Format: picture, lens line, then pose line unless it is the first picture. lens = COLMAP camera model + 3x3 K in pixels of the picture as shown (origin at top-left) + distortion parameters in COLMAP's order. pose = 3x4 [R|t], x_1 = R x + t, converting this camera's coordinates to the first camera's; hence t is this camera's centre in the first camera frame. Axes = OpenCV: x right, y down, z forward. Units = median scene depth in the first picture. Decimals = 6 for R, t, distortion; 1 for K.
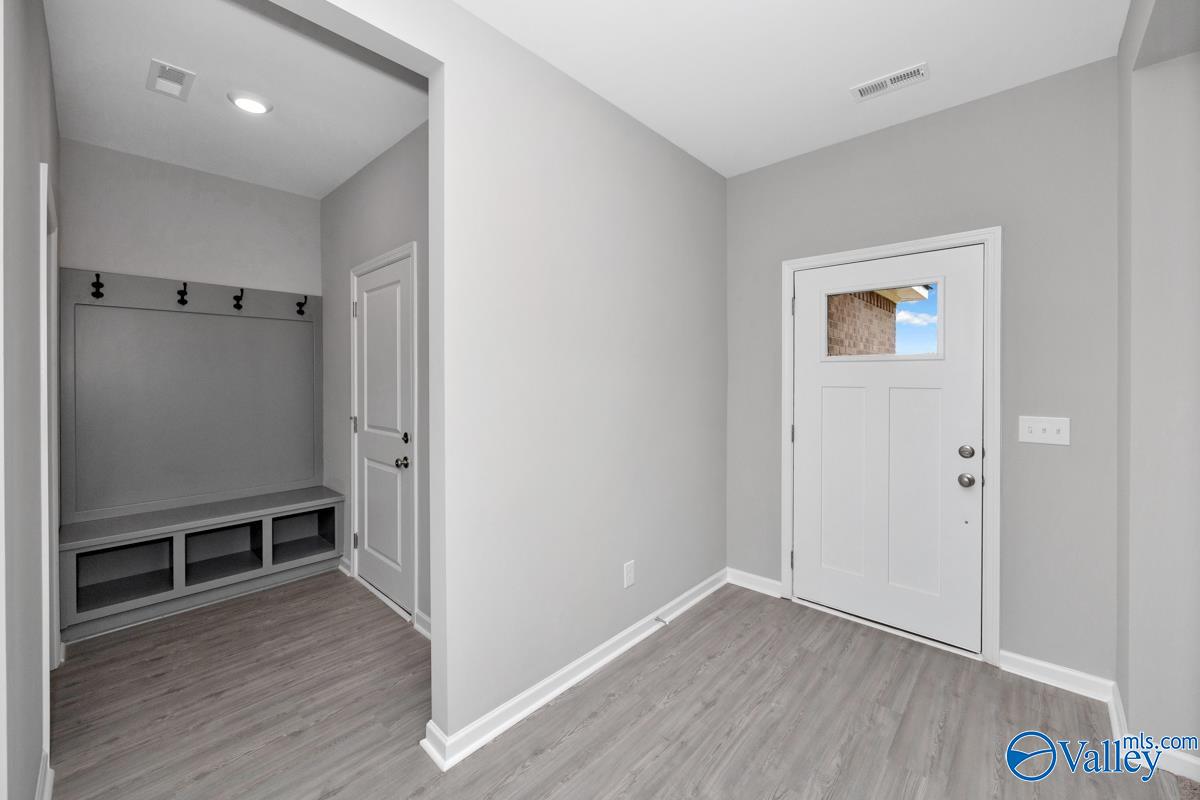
lens RADIAL K [[481.3, 0, 583.1], [0, 481.3, 379.0], [0, 0, 1]] dist [-0.004327, 0.000041]
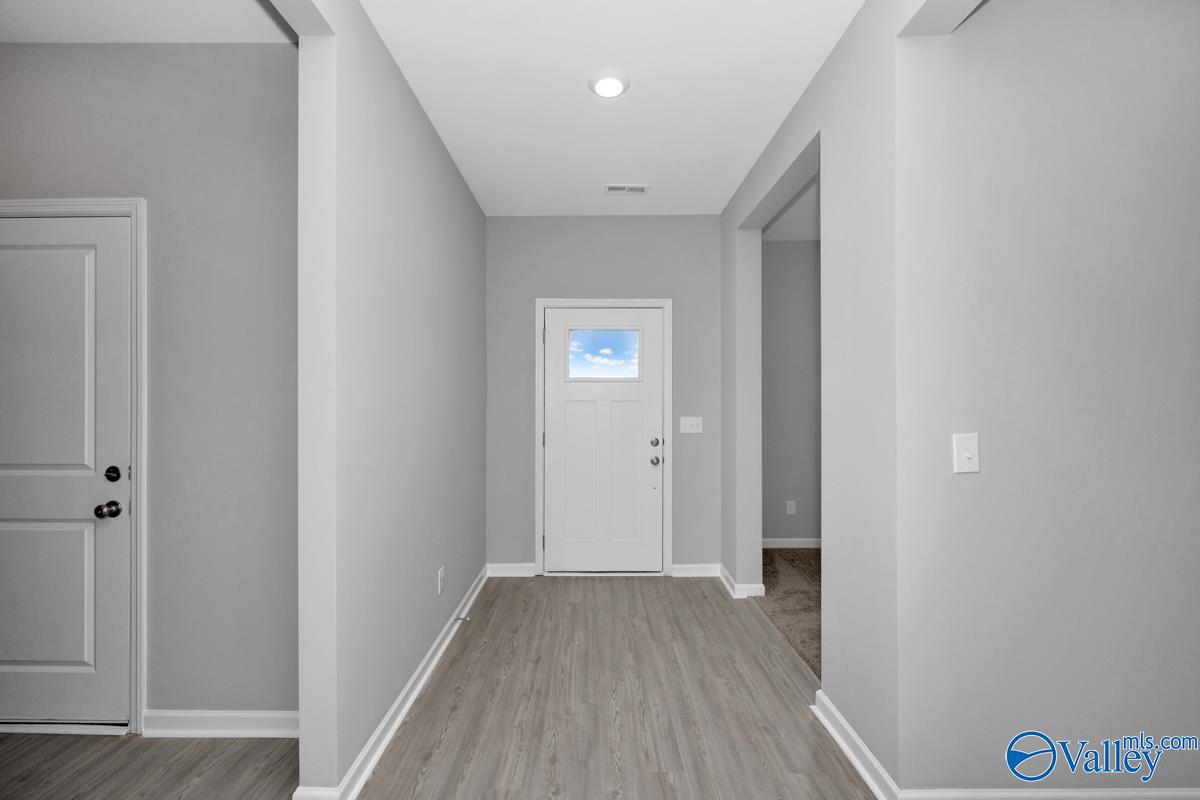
lens RADIAL K [[481.3, 0, 605.6], [0, 481.3, 399.9], [0, 0, 1]] dist [-0.004327, 0.000041]
pose [[0.715651, 0.001320, 0.698457, -0.407922], [0.003734, 0.999977, -0.005715, 0.026049], [-0.698448, 0.006698, 0.715630, 0.009002]]
